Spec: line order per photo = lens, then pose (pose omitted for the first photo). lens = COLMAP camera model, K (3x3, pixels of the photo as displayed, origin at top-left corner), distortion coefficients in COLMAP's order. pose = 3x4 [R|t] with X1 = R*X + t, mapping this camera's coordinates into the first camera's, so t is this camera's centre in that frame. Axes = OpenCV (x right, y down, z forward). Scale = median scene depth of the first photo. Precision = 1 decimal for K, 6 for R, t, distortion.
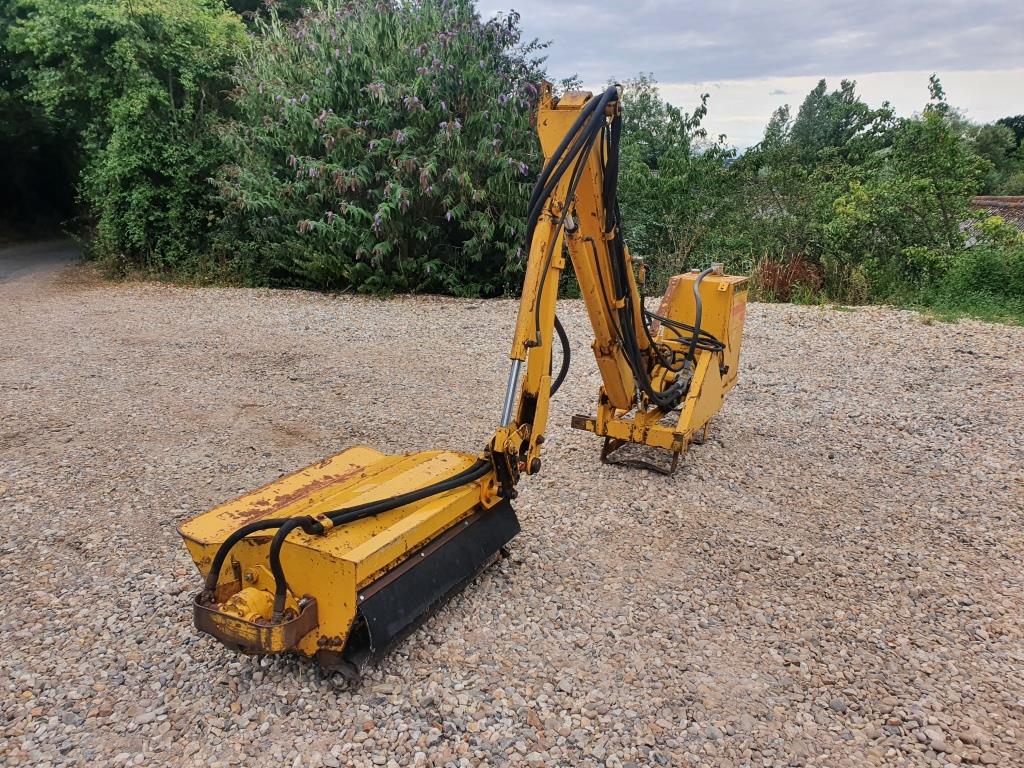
lens RADIAL K [[801.7, 0, 512.0], [0, 801.7, 383.9], [0, 0, 1]] dist [-0.010840, 0.023557]
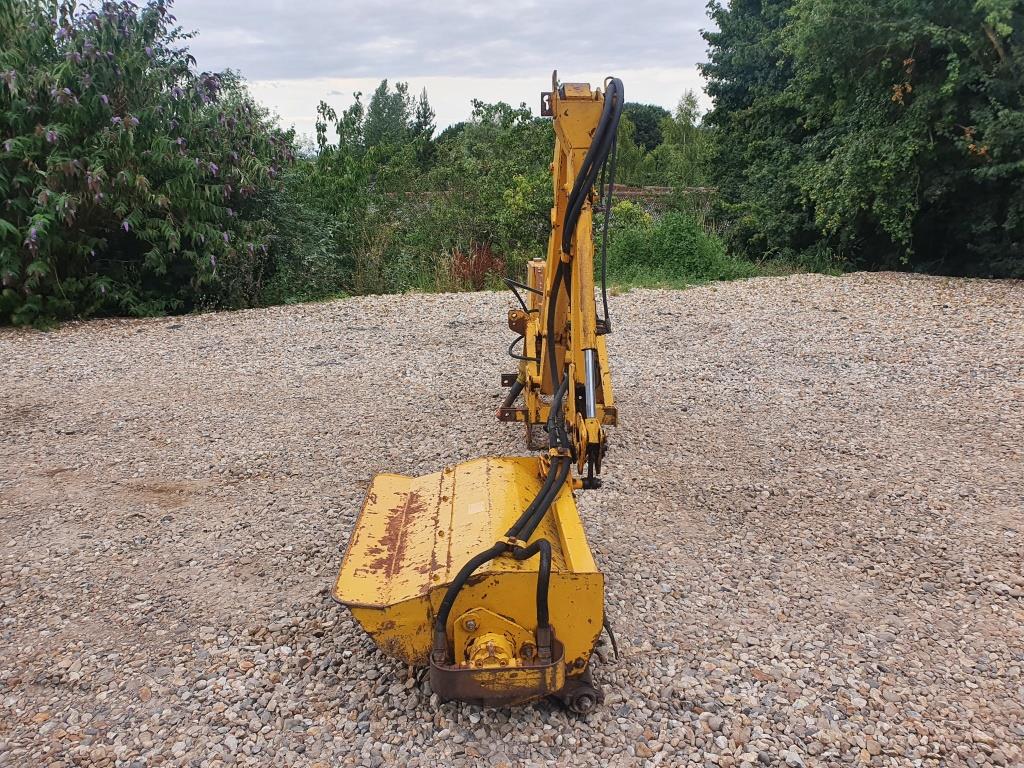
lens RADIAL K [[801.7, 0, 509.0], [0, 801.7, 382.4], [0, 0, 1]] dist [-0.010840, 0.023557]
pose [[0.875121, -0.145707, 0.461446, -0.137533], [0.146430, 0.988620, 0.034467, -0.009624], [-0.461217, 0.037407, 0.886499, 0.039868]]
